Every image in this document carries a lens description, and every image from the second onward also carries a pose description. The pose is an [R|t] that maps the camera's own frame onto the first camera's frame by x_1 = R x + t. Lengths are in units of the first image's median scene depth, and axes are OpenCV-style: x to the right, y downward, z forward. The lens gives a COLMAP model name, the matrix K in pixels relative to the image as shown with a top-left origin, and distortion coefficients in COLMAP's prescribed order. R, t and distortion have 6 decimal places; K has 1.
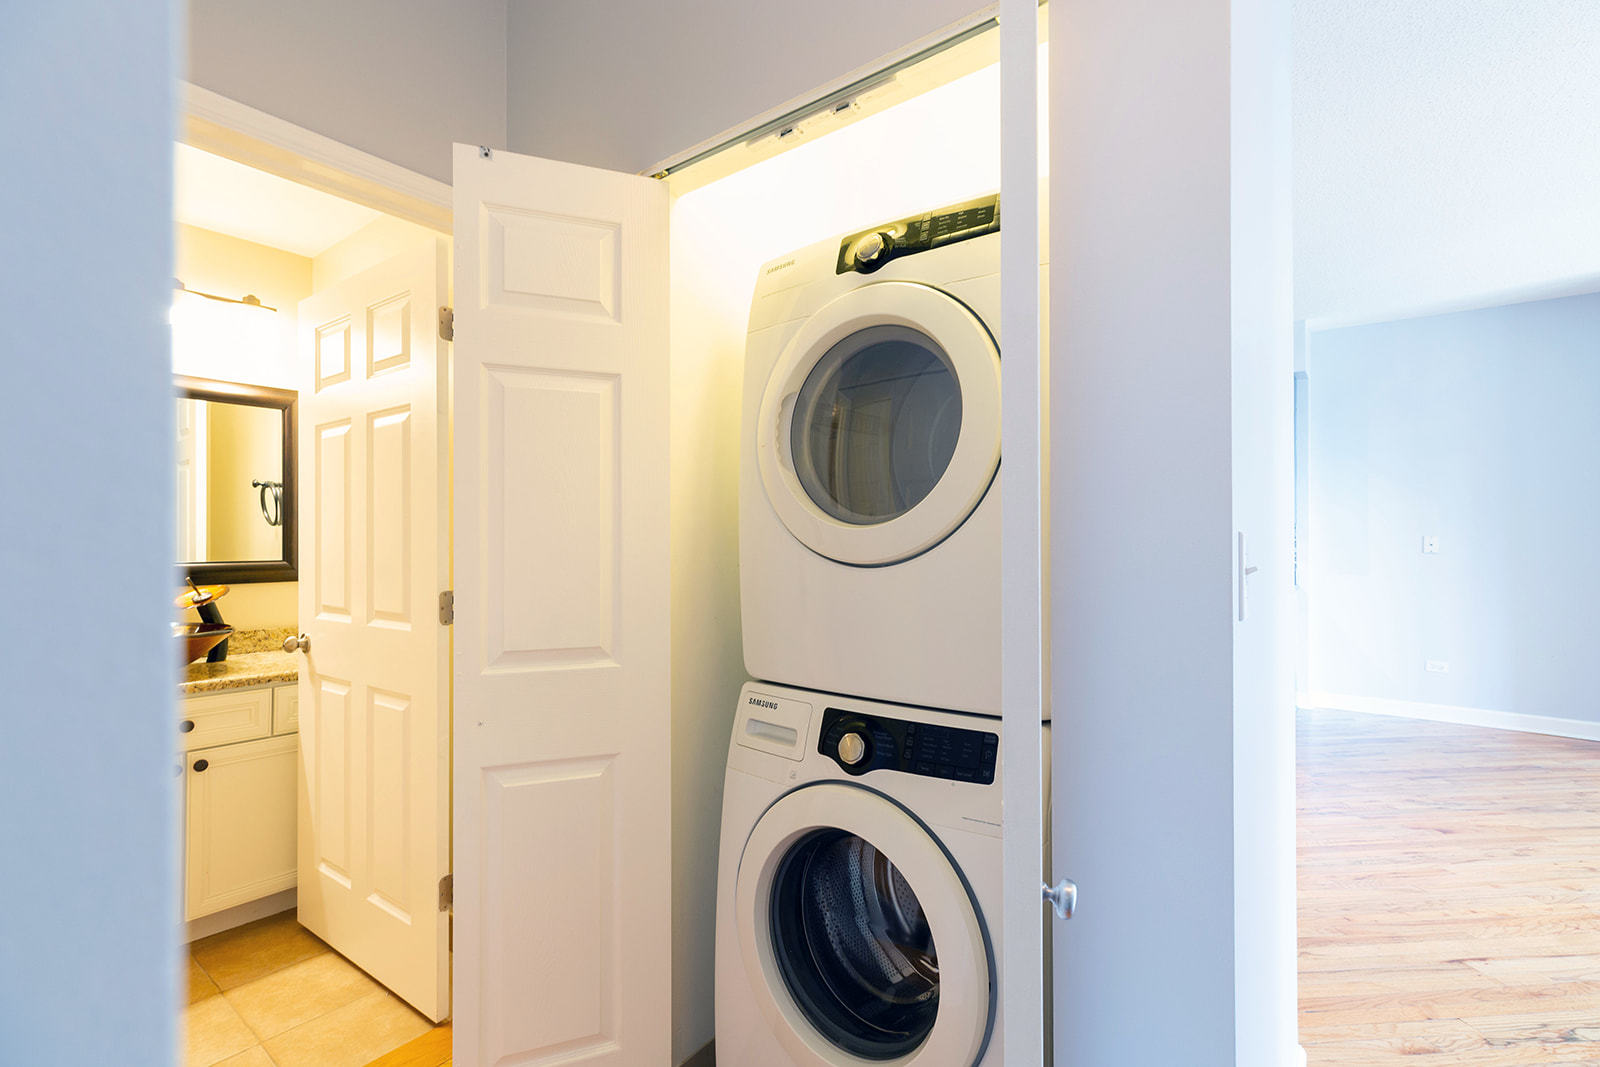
lens RADIAL K [[717.7, 0, 786.4], [0, 717.7, 543.8], [0, 0, 1]] dist [0.003032, 0.002496]
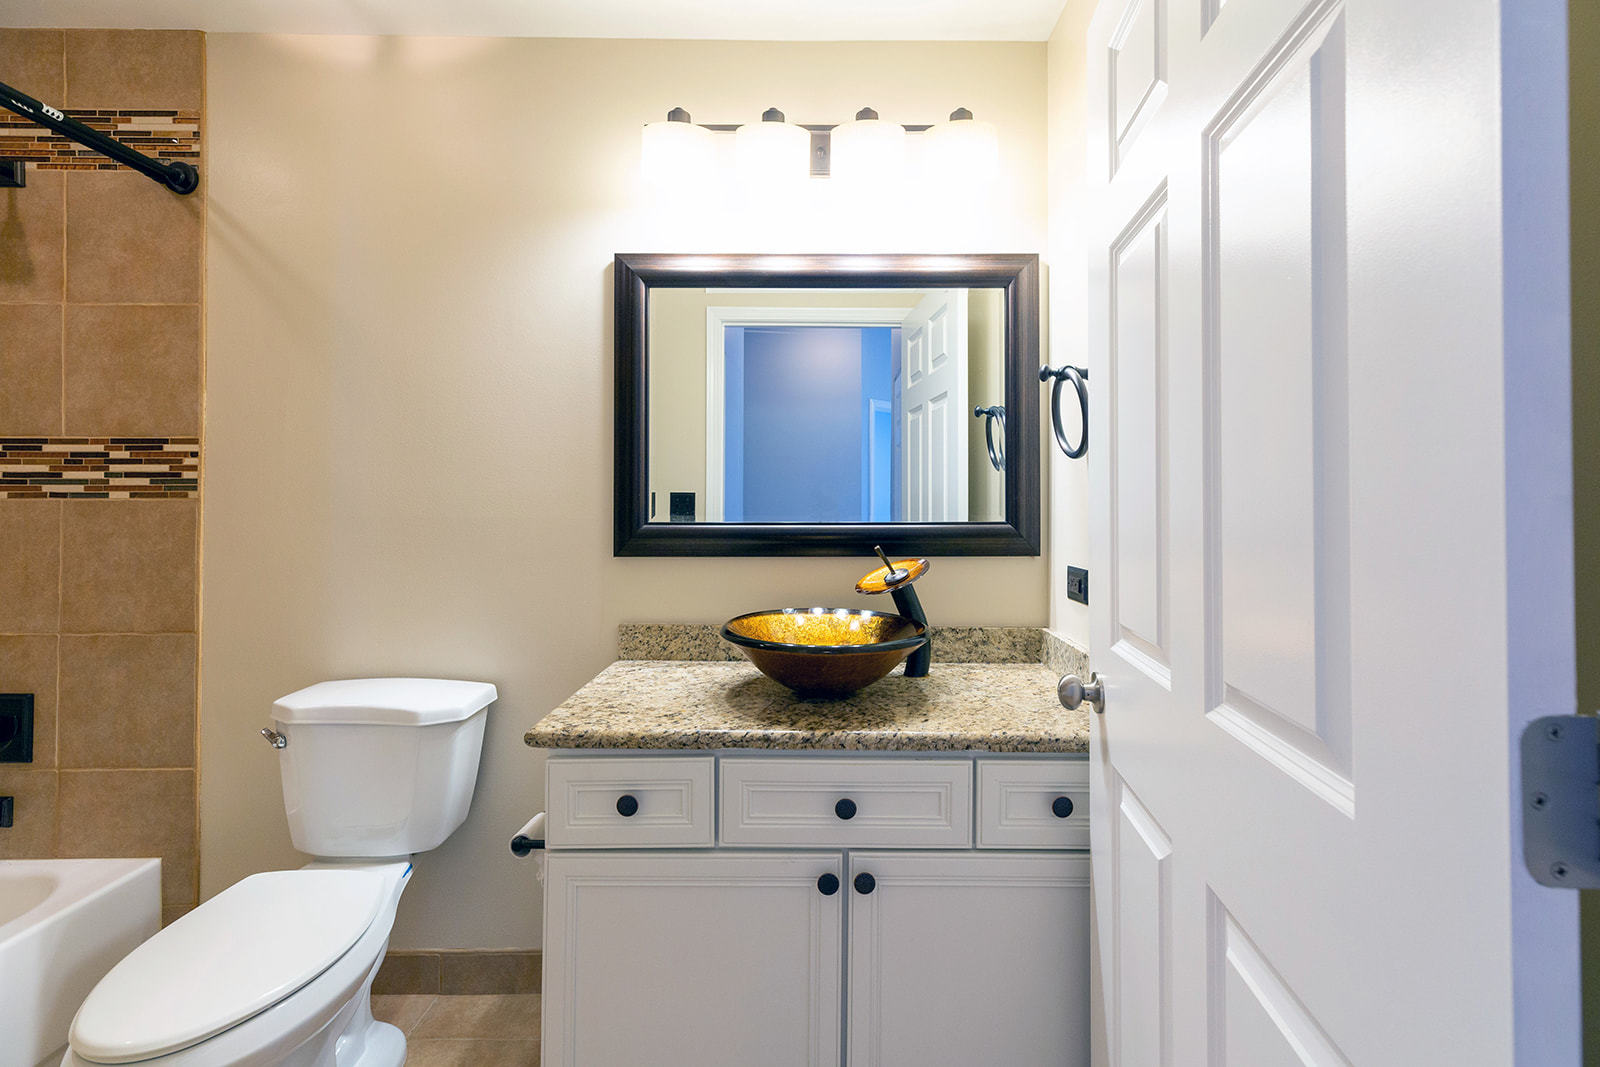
lens RADIAL K [[717.7, 0, 803.3], [0, 717.7, 516.0], [0, 0, 1]] dist [0.003032, 0.002496]
pose [[0.596163, 0.006033, -0.802841, -0.331773], [0.001205, 0.999964, 0.008409, 0.013834], [0.802863, -0.005980, 0.596134, 0.531478]]
